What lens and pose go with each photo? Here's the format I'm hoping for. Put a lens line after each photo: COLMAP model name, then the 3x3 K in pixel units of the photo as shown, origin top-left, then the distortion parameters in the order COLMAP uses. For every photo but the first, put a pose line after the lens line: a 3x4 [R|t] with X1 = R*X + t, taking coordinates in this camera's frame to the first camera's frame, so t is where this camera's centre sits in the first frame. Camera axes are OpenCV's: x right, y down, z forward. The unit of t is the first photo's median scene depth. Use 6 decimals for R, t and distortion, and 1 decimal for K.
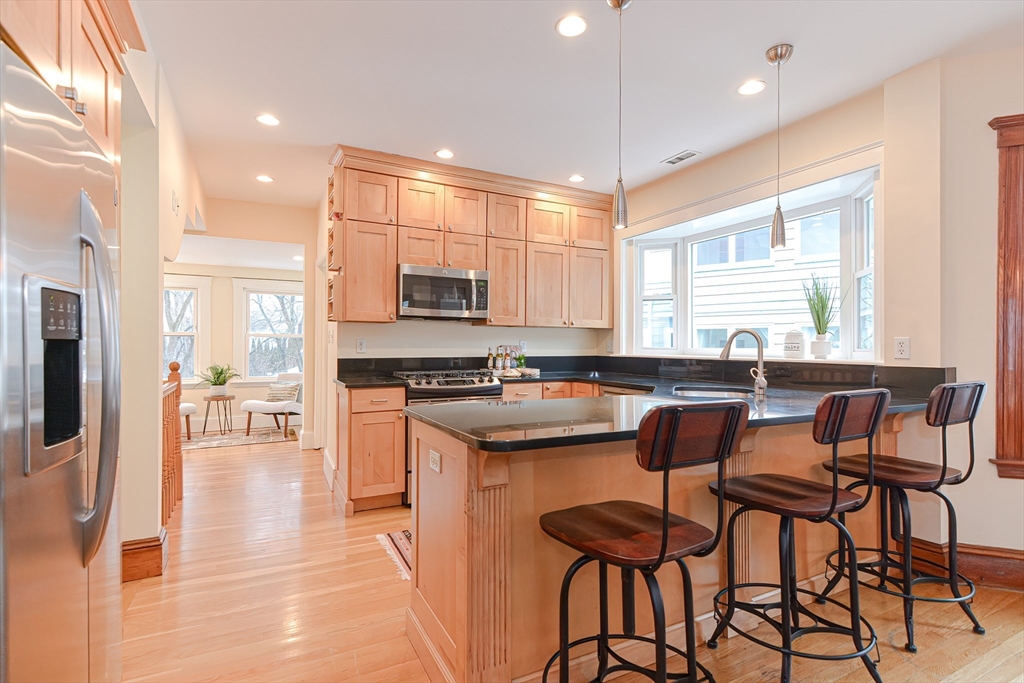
lens RADIAL K [[490.7, 0, 518.3], [0, 490.7, 342.6], [0, 0, 1]] dist [0.012005, -0.003424]
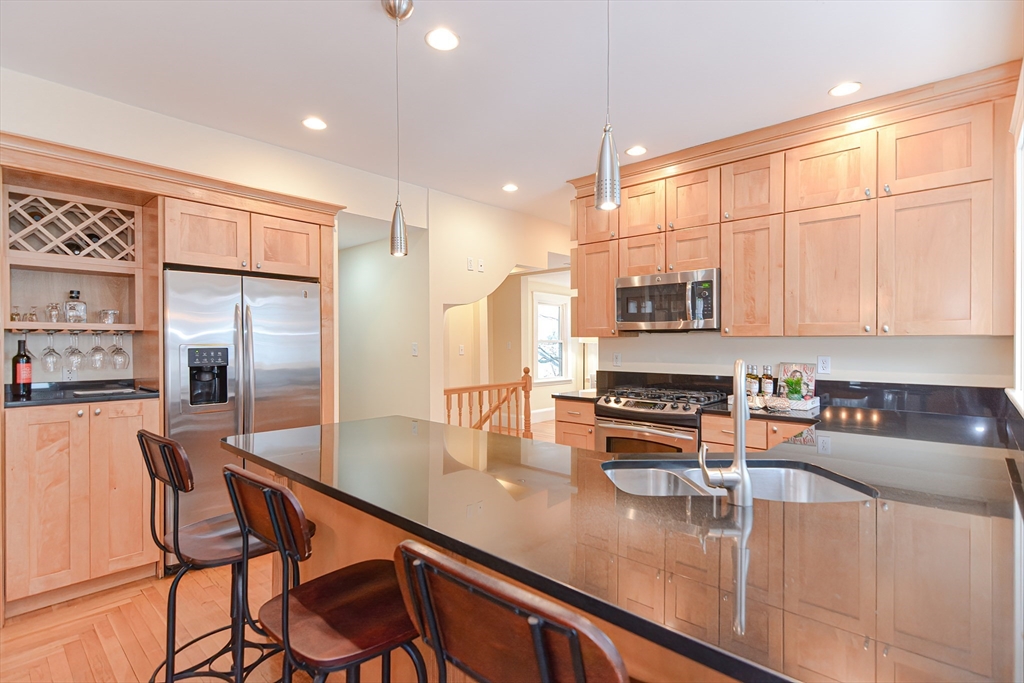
lens RADIAL K [[490.7, 0, 508.6], [0, 490.7, 344.3], [0, 0, 1]] dist [0.012005, -0.003424]
pose [[0.335113, 0.000623, -0.942178, 0.579487], [0.008650, 0.999956, 0.003738, -0.031456], [0.942138, -0.009402, 0.335093, 0.439014]]
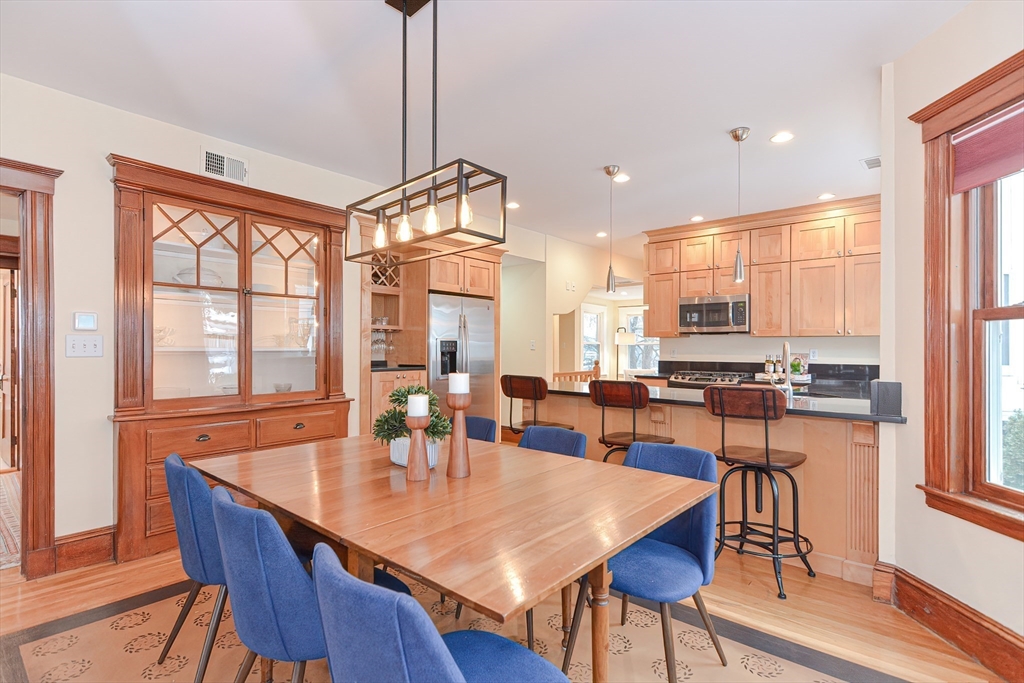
lens RADIAL K [[490.7, 0, 514.2], [0, 490.7, 342.4], [0, 0, 1]] dist [0.012005, -0.003424]
pose [[0.371401, -0.010676, -0.928411, 0.904599], [0.002438, 0.999942, -0.010523, -0.010499], [0.928469, 0.001645, 0.371405, -0.018475]]
